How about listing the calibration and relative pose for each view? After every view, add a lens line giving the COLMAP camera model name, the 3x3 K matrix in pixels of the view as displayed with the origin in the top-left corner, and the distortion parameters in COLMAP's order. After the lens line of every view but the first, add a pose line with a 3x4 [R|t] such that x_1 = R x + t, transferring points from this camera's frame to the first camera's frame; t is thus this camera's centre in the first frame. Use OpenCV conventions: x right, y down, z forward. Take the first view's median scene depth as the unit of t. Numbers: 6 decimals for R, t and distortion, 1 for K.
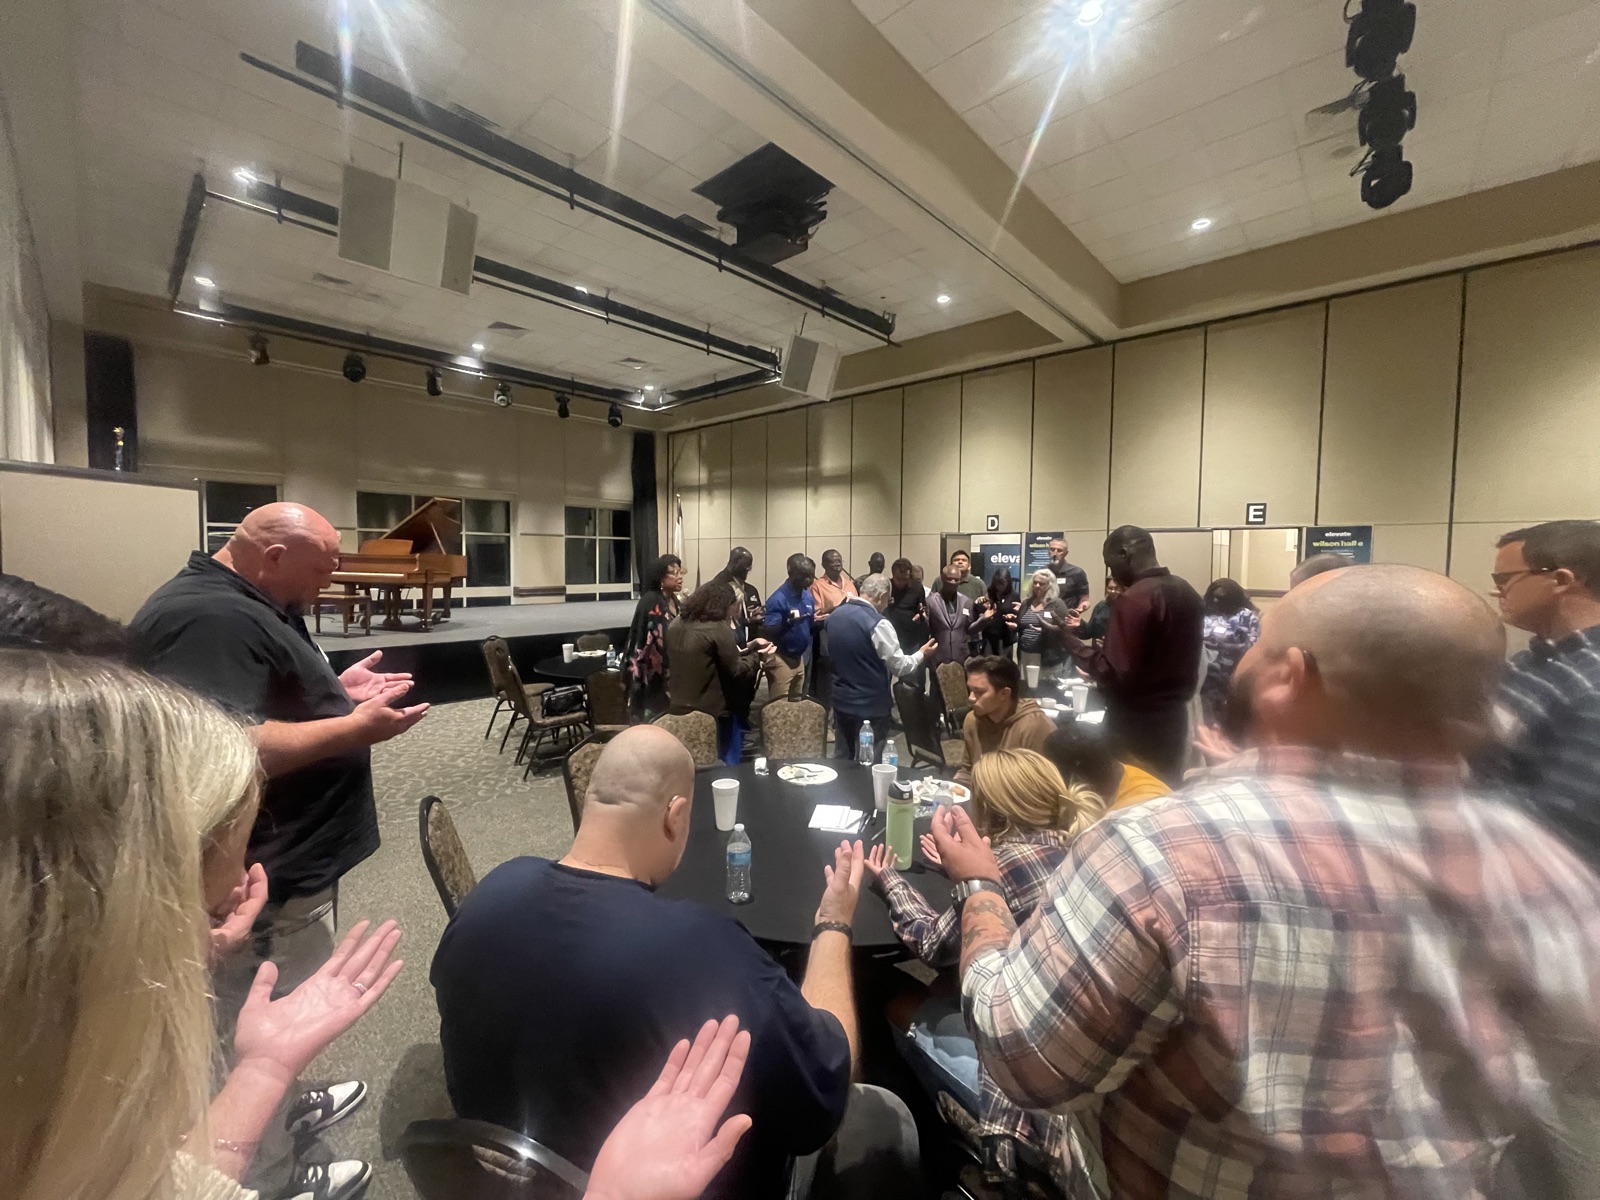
lens RADIAL K [[647.3, 0, 796.5], [0, 647.3, 587.9], [0, 0, 1]] dist [-0.006035, 0.001032]
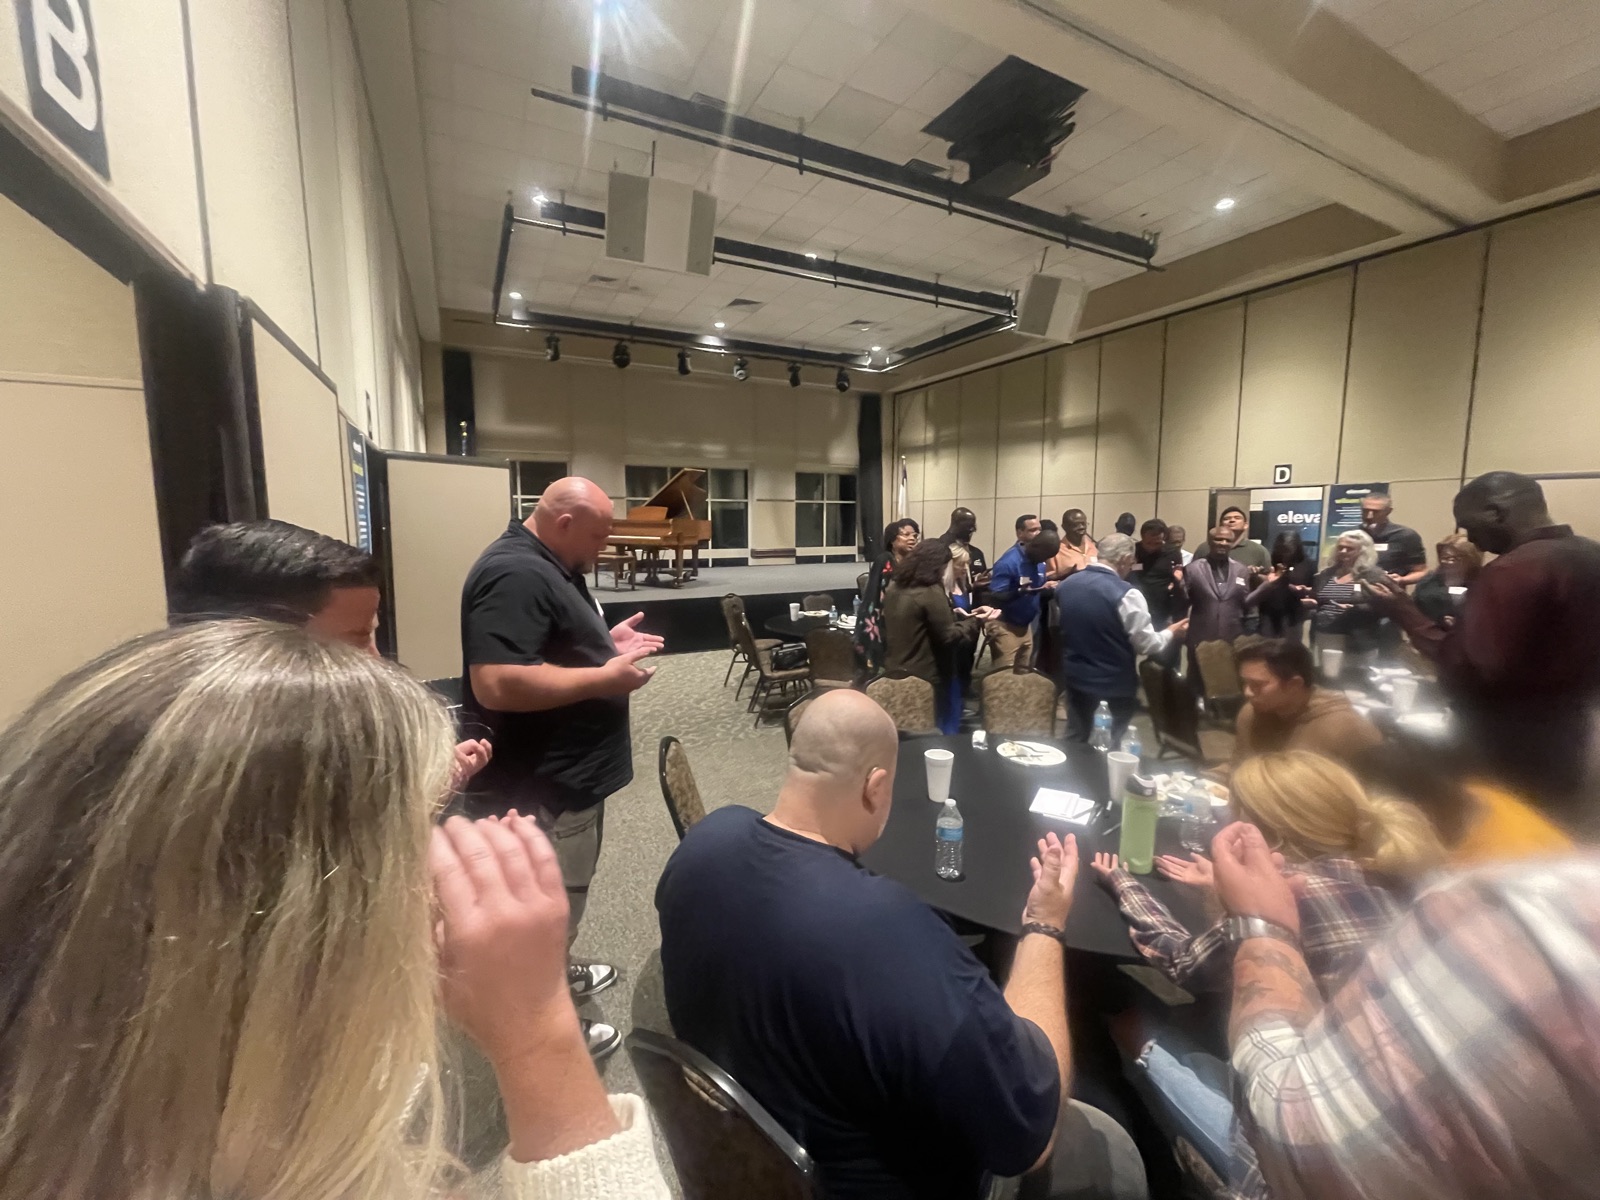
lens RADIAL K [[647.3, 0, 794.0], [0, 647.3, 589.3], [0, 0, 1]] dist [-0.006035, 0.001032]
pose [[0.939875, 0.026467, -0.340491, 0.002657], [-0.006204, 0.998151, 0.060464, 0.000046], [0.341462, -0.054716, 0.938302, 0.010248]]
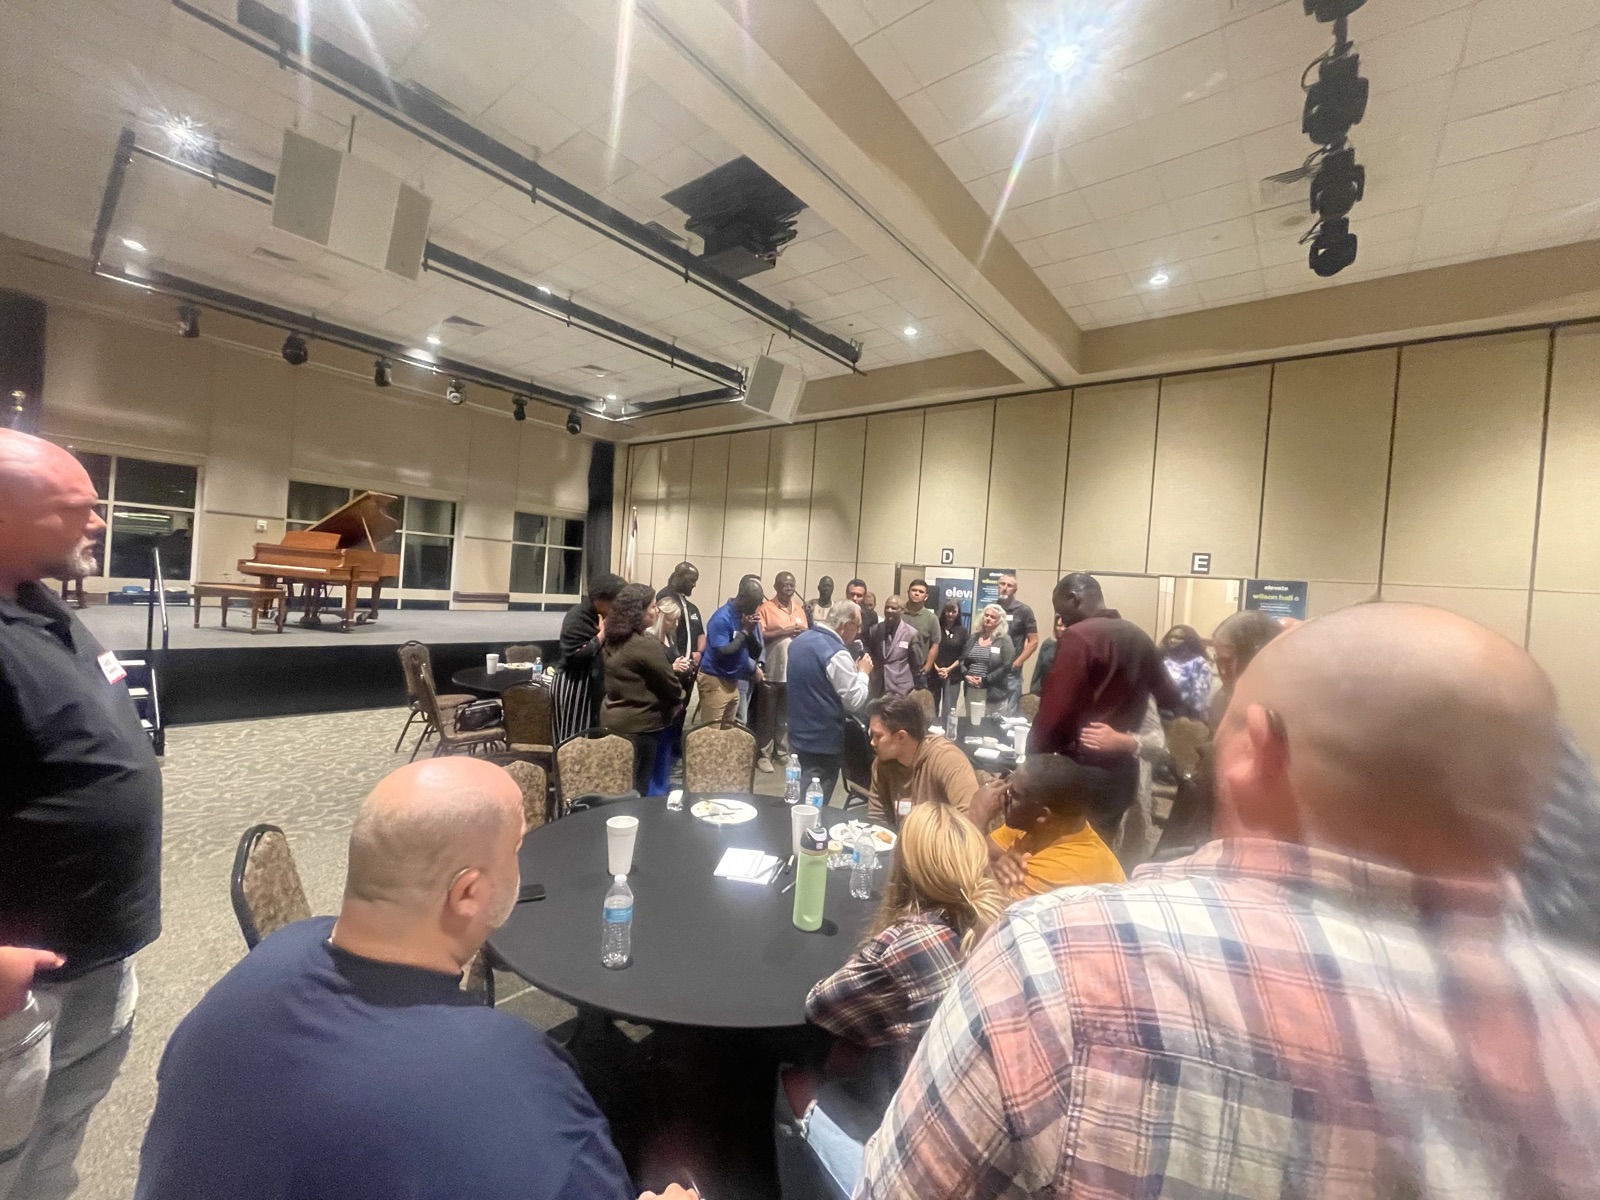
lens RADIAL K [[647.3, 0, 796.7], [0, 647.3, 589.4], [0, 0, 1]] dist [-0.006035, 0.001032]
pose [[0.996176, 0.060994, 0.062547, 0.015748], [-0.058814, 0.997615, -0.036120, 0.000909], [-0.064601, 0.032304, 0.997388, 0.026476]]
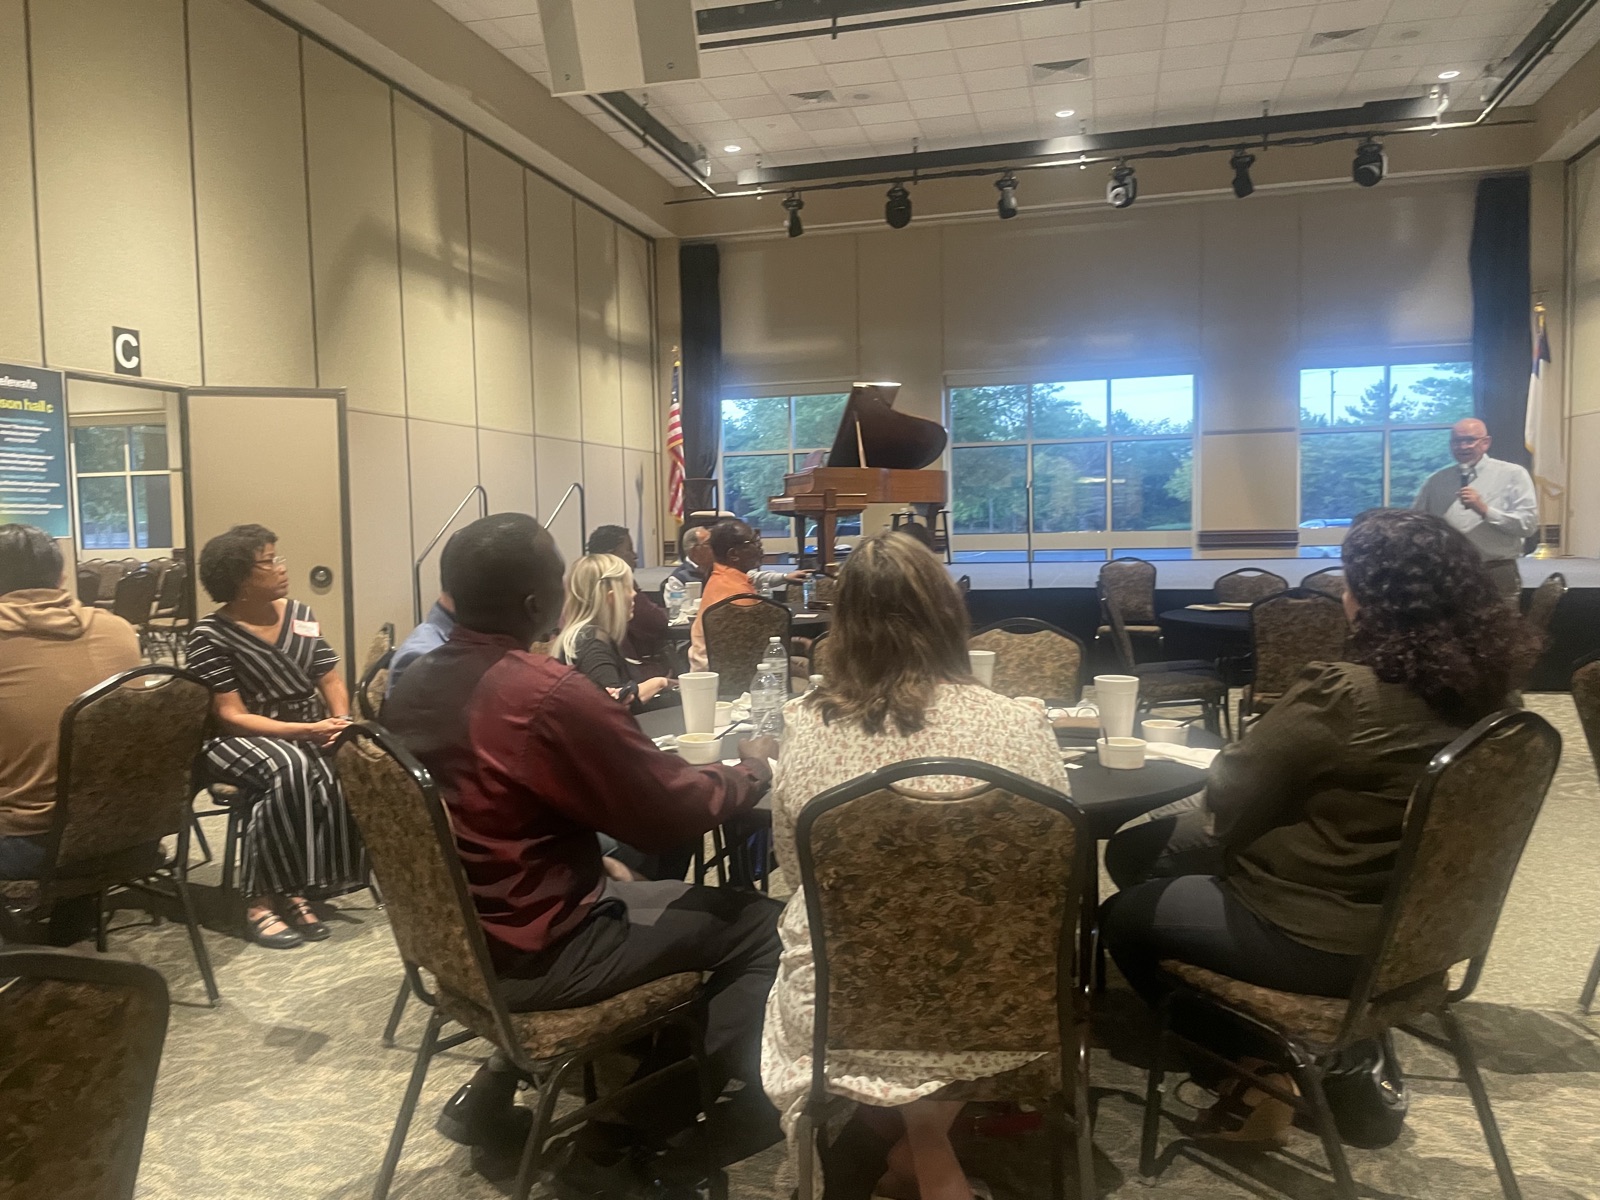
lens RADIAL K [[1223.1, 0, 799.1], [0, 1223.1, 596.8], [0, 0, 1]] dist [0.042897, -0.044892]
pose [[0.476485, 0.037236, -0.878394, 0.617742], [-0.008984, 0.999257, 0.037486, 0.036296], [0.879137, -0.009970, 0.476465, 0.407975]]
